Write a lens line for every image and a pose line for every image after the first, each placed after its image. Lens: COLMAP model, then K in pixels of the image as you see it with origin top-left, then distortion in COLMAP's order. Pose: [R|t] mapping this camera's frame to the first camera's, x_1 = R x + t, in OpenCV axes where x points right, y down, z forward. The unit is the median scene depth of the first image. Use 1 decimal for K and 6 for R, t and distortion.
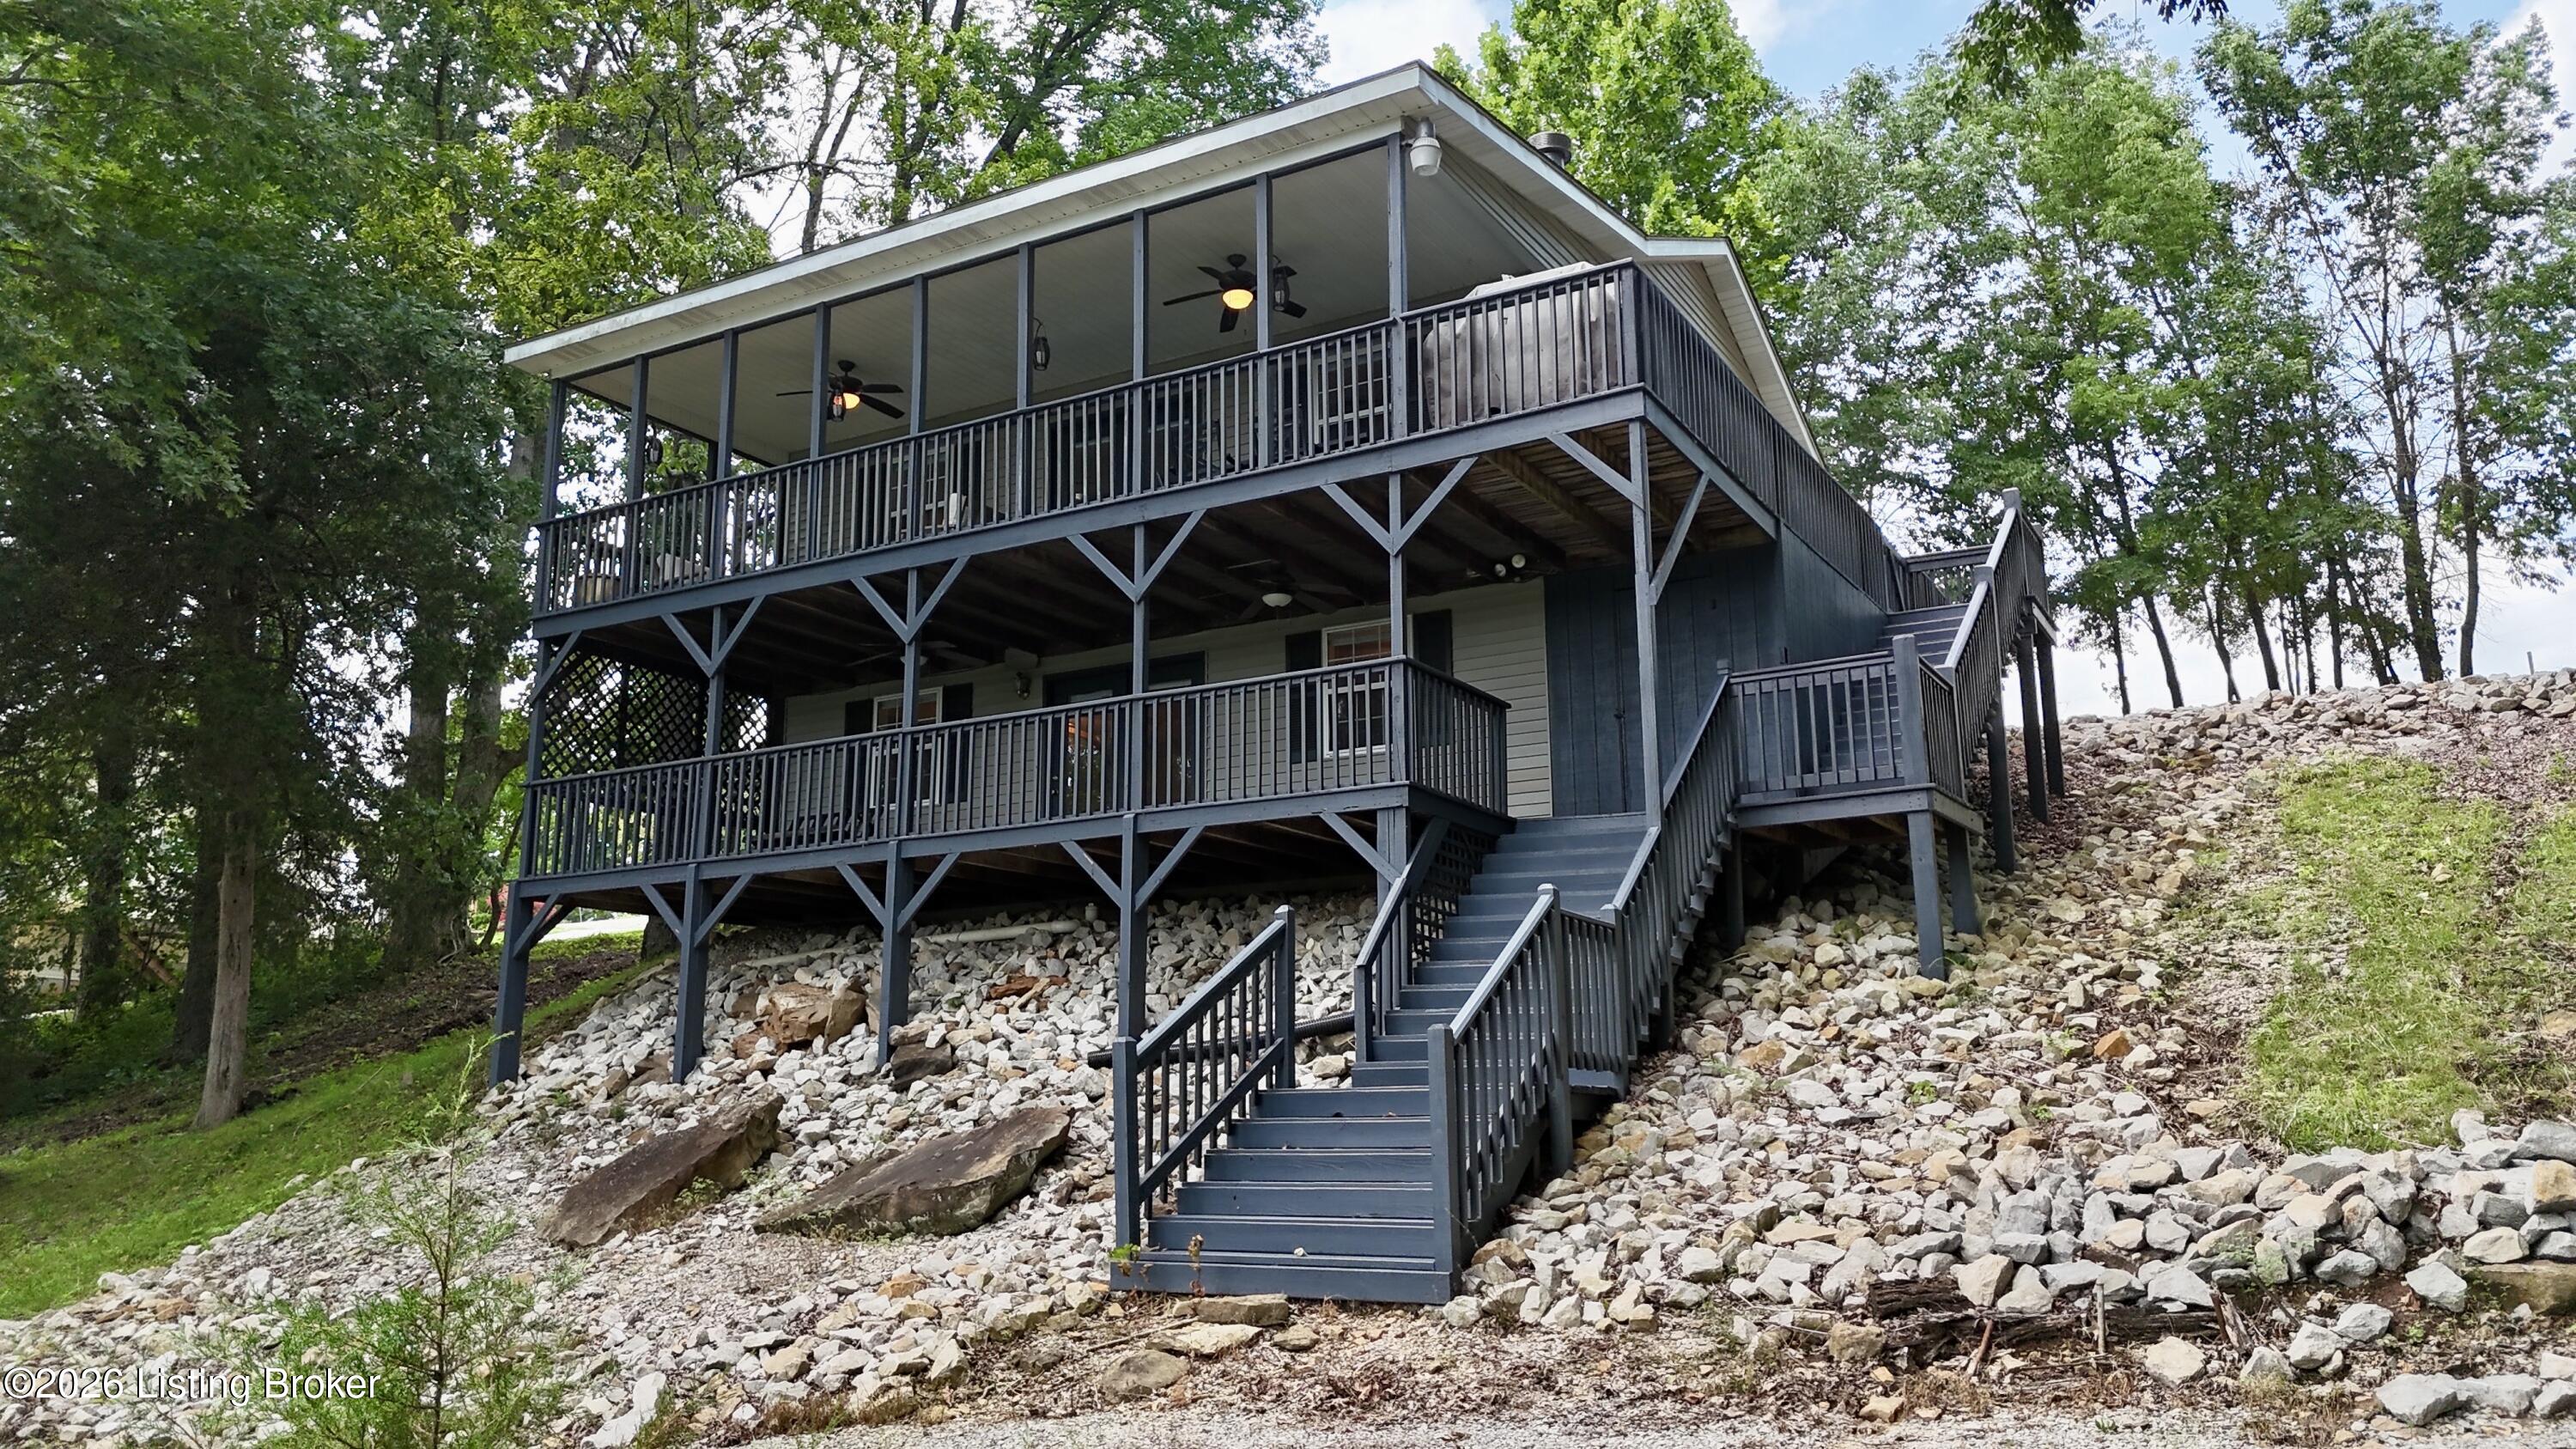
lens RADIAL K [[1918.0, 0, 1288.0], [0, 1918.0, 724.5], [0, 0, 1]] dist [0.049118, -0.005254]
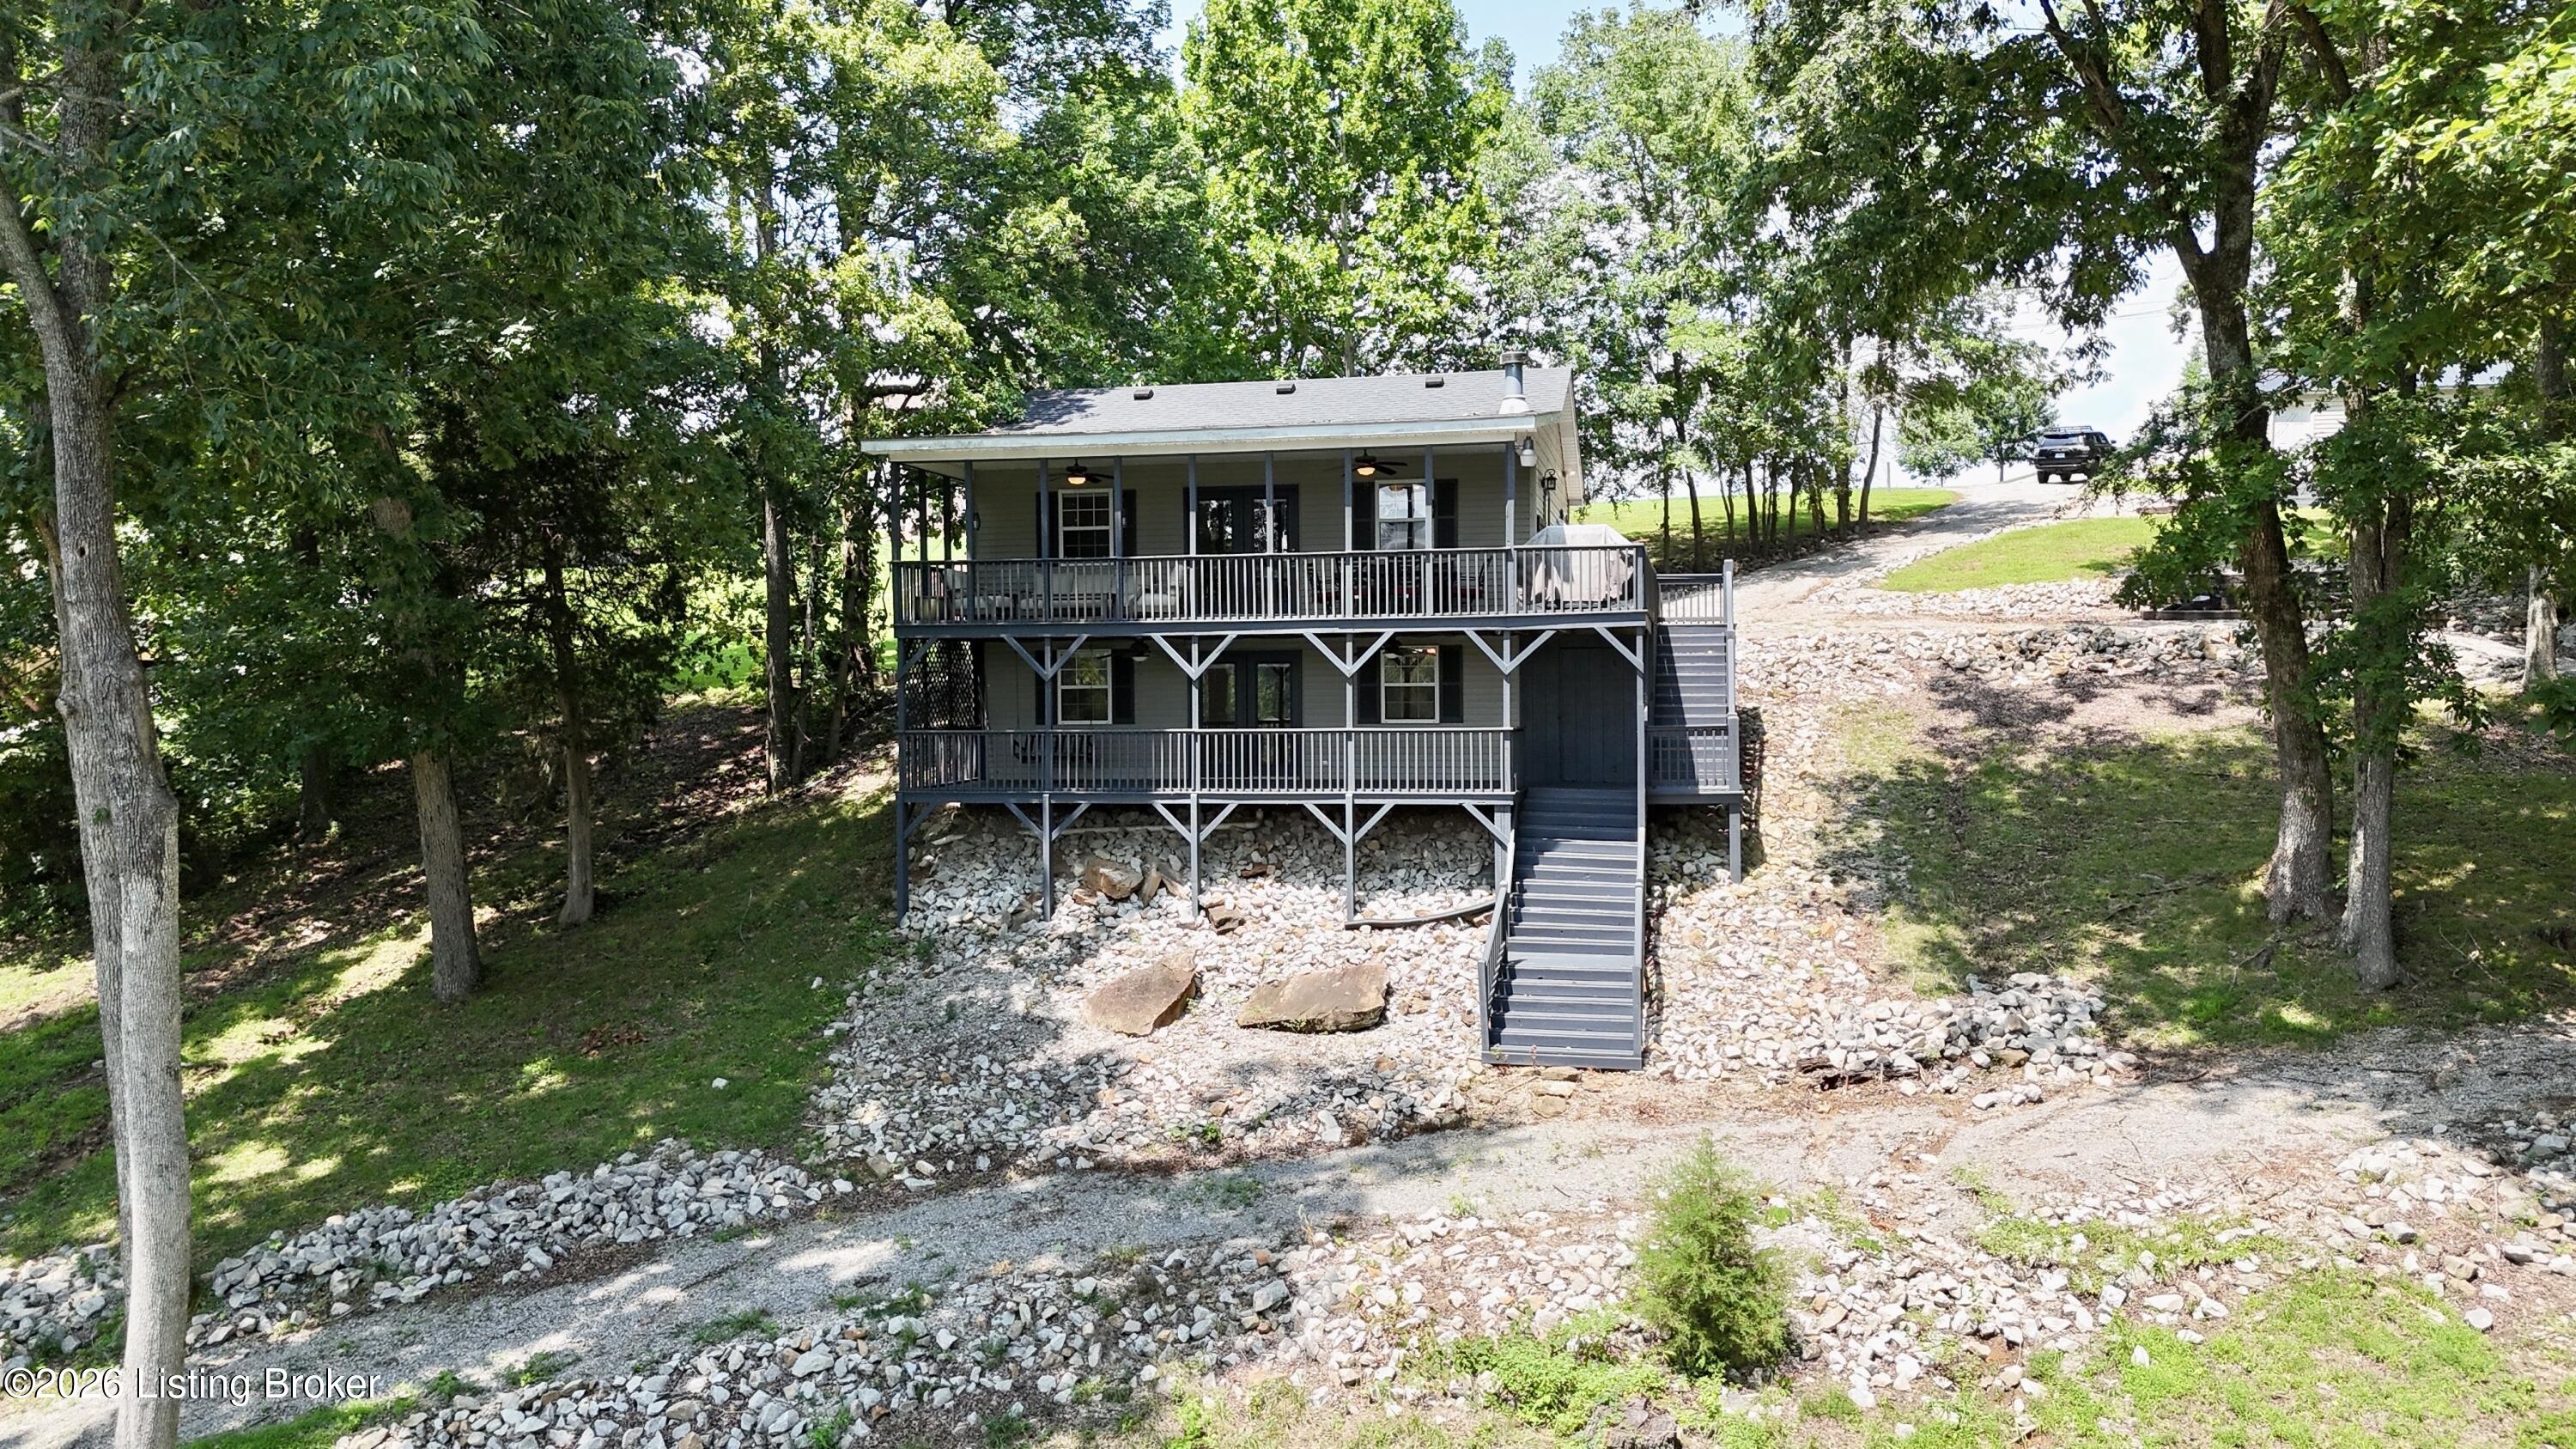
lens RADIAL K [[1918.0, 0, 1288.0], [0, 1918.0, 724.5], [0, 0, 1]] dist [0.049118, -0.005254]
pose [[0.951109, -0.008832, 0.308730, -0.768013], [-0.062300, 0.973558, 0.219780, -0.457815], [-0.302508, -0.228268, 0.925409, -0.762982]]
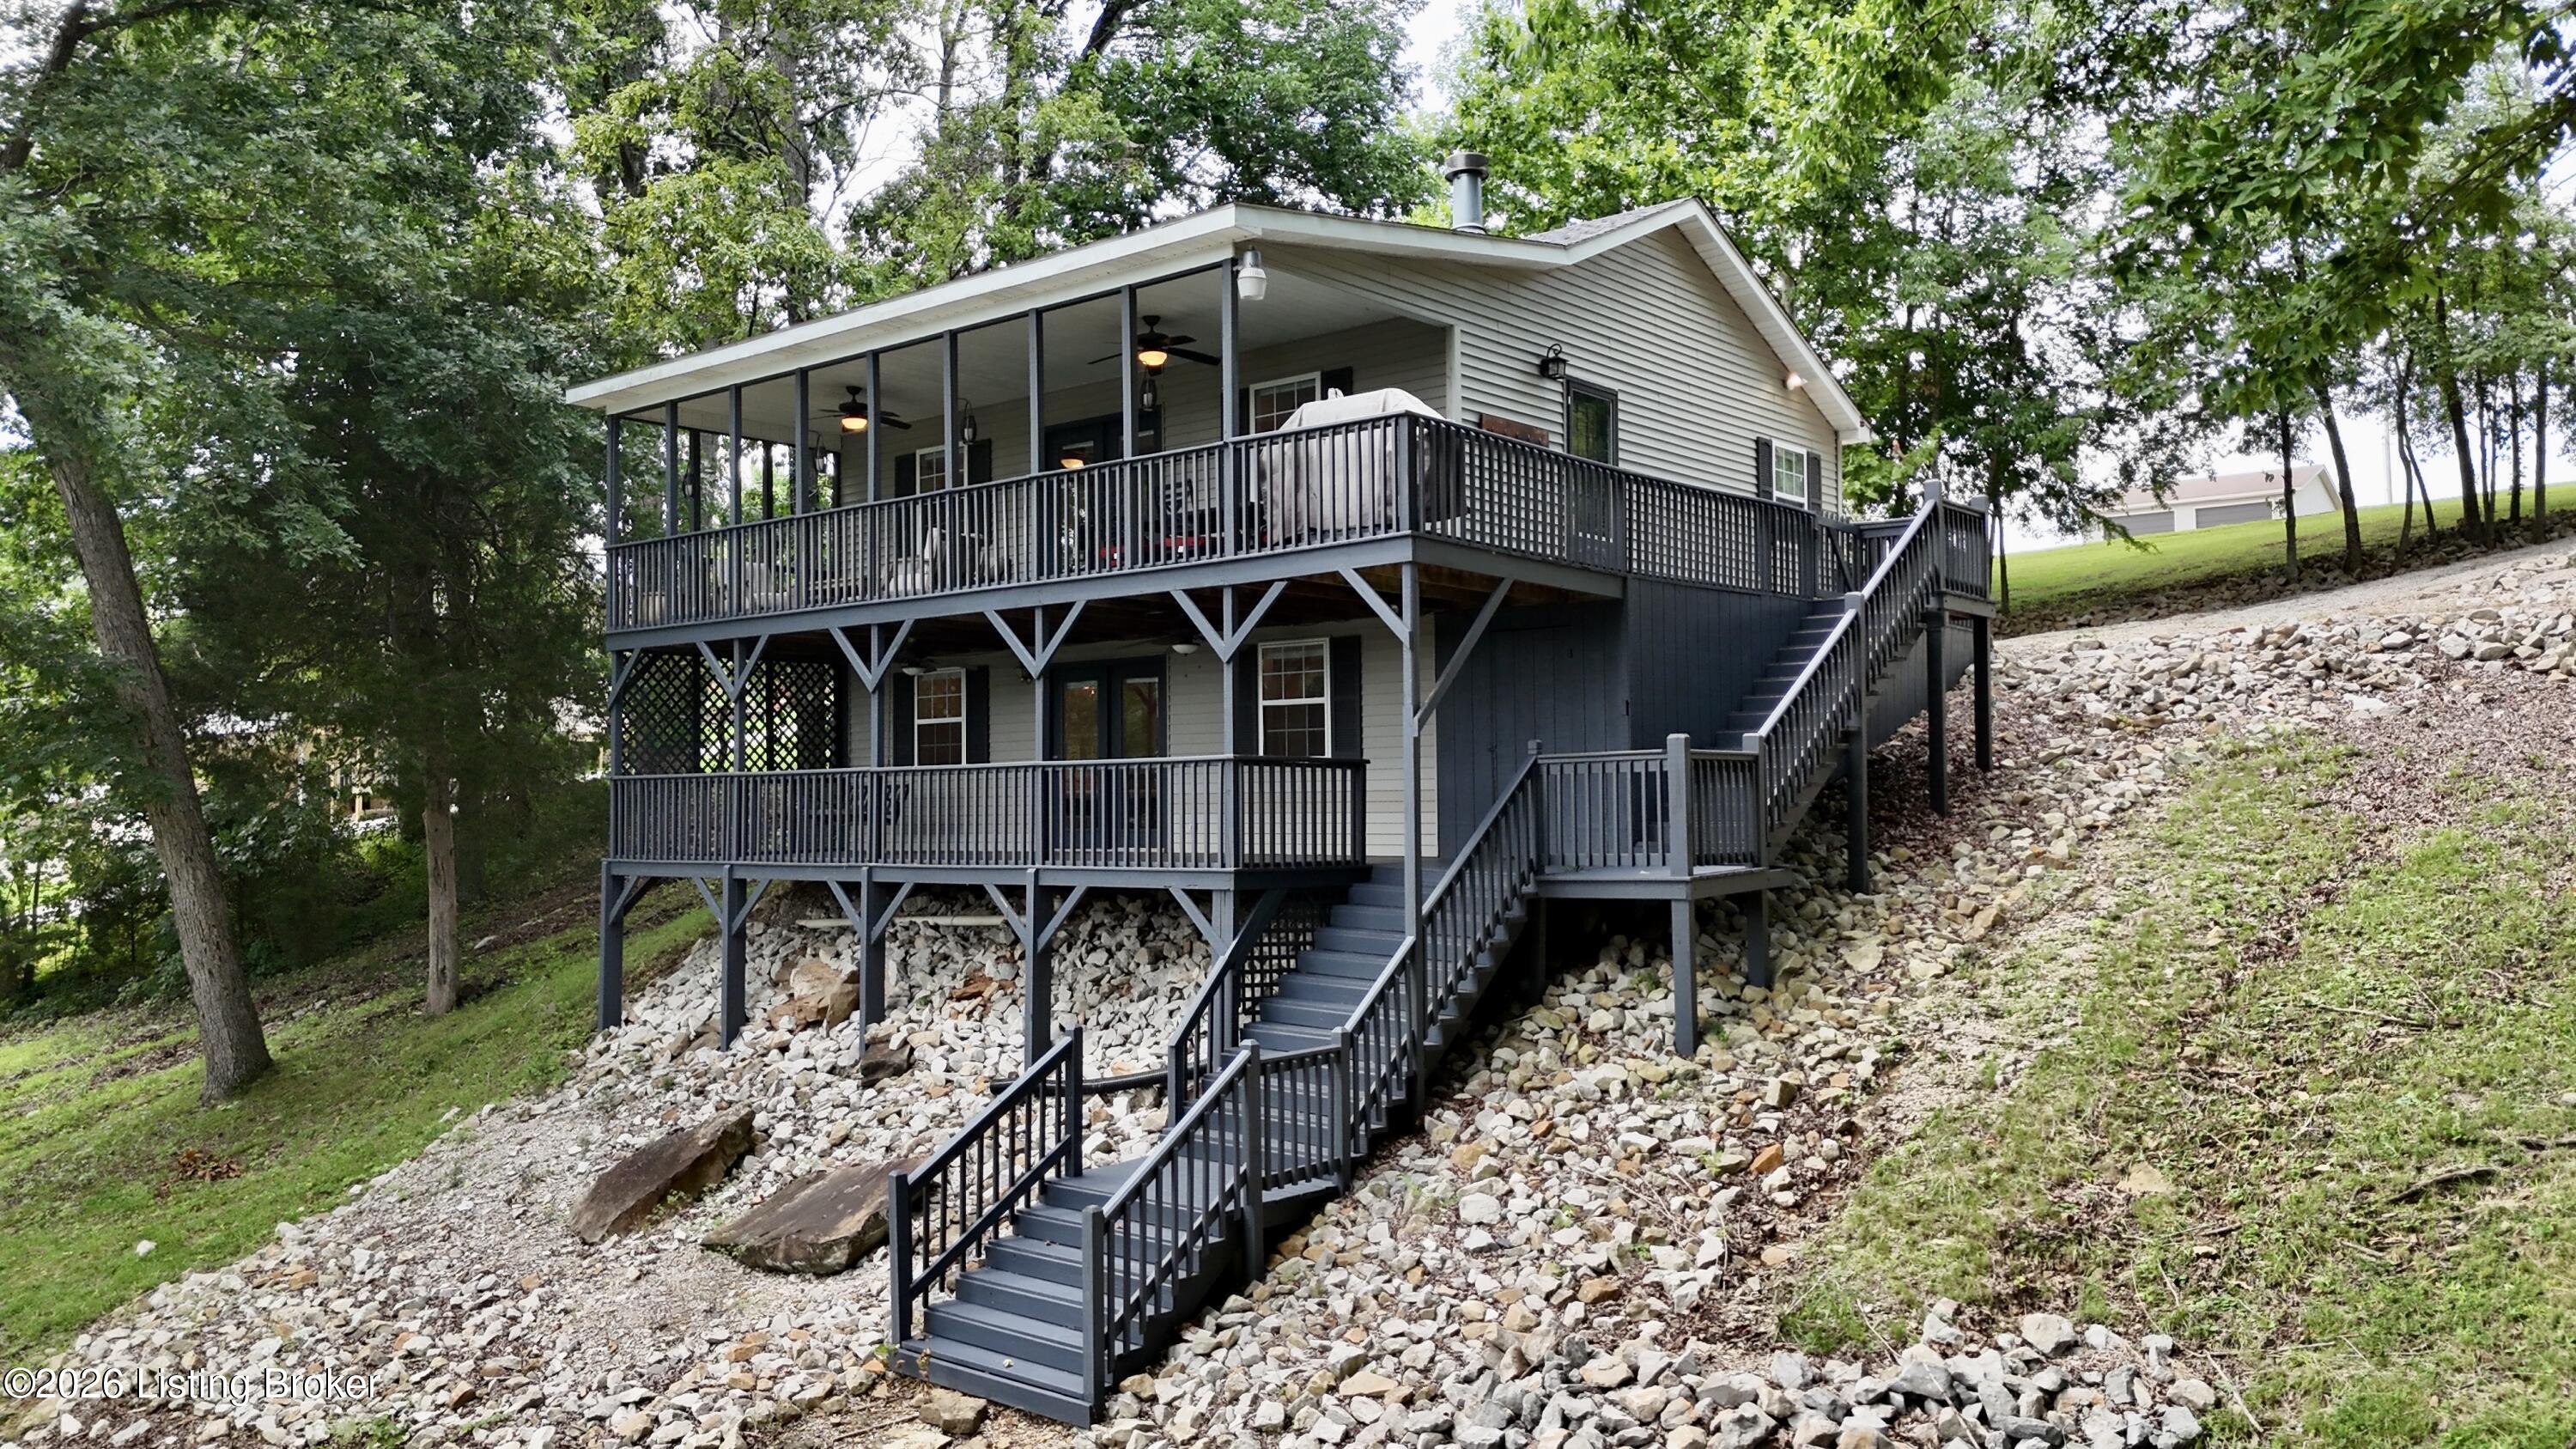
lens RADIAL K [[1918.0, 0, 1288.0], [0, 1918.0, 724.5], [0, 0, 1]] dist [0.049118, -0.005254]
pose [[0.984880, -0.009412, -0.172983, 0.286975], [0.039125, 0.984810, 0.169172, -0.242453], [0.168763, -0.173382, 0.970287, -0.091668]]
